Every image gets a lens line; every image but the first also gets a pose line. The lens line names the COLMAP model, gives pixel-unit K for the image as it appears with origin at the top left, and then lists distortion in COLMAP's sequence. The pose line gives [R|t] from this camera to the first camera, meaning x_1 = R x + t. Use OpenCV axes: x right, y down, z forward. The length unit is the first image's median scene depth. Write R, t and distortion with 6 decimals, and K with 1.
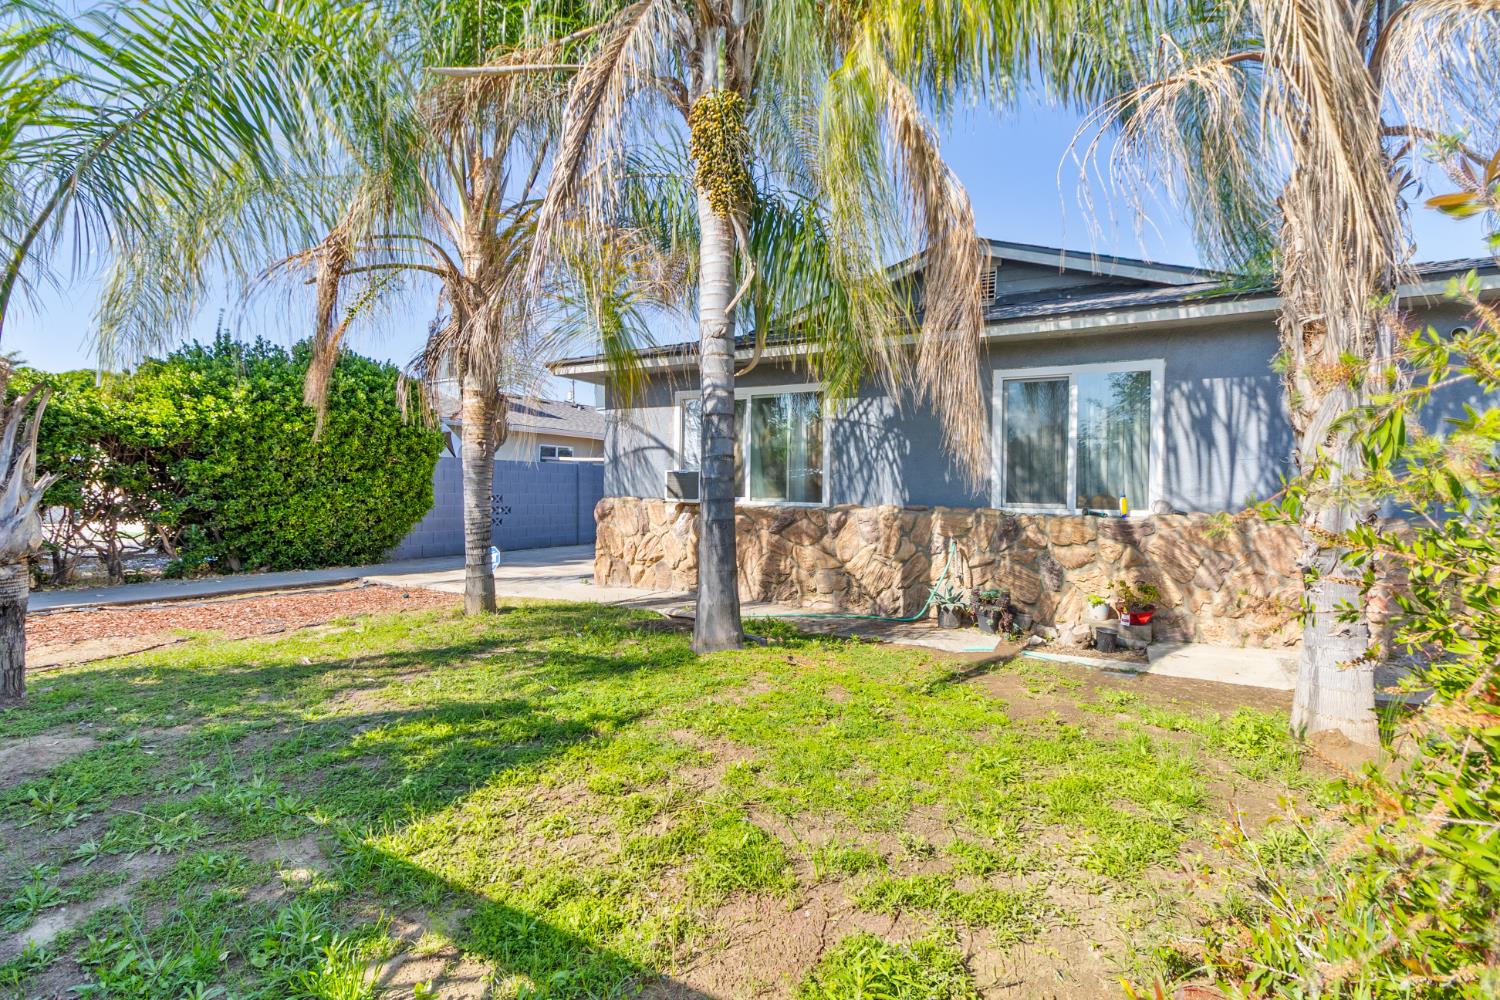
lens RADIAL K [[690.4, 0, 747.5], [0, 690.4, 500.9], [0, 0, 1]] dist [-0.000639, 0.000817]
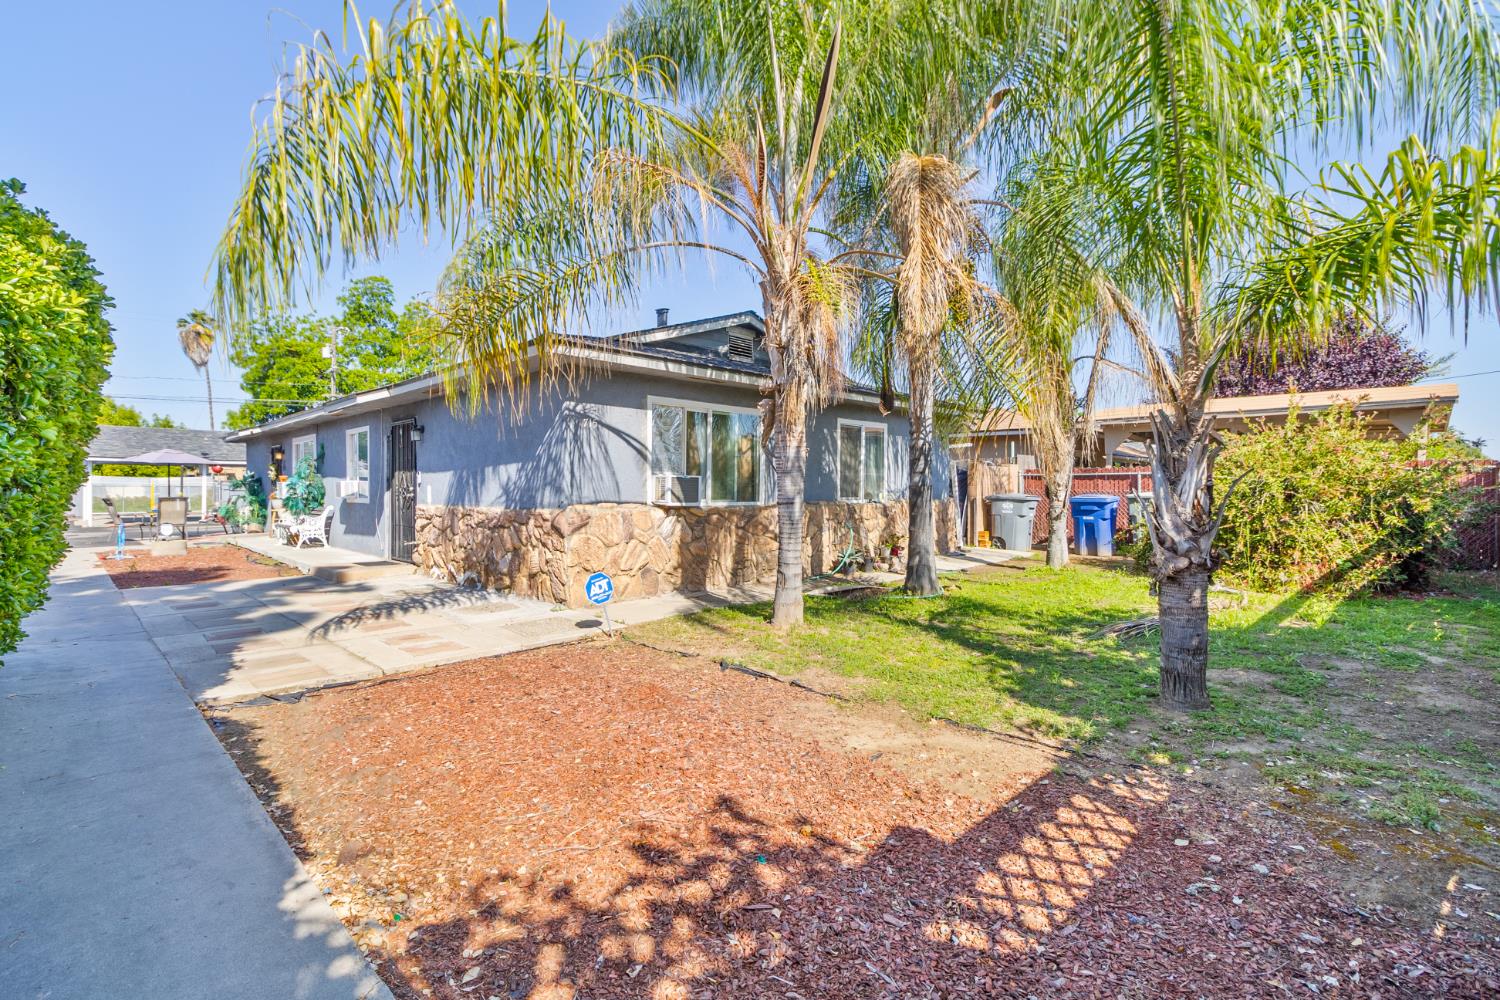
lens RADIAL K [[690.4, 0, 744.7], [0, 690.4, 490.6], [0, 0, 1]] dist [-0.000639, 0.000817]
pose [[0.283775, -0.017836, 0.958725, -1.094961], [0.020835, 0.999706, 0.012432, -0.032853], [-0.958665, 0.016447, 0.284063, 0.626150]]
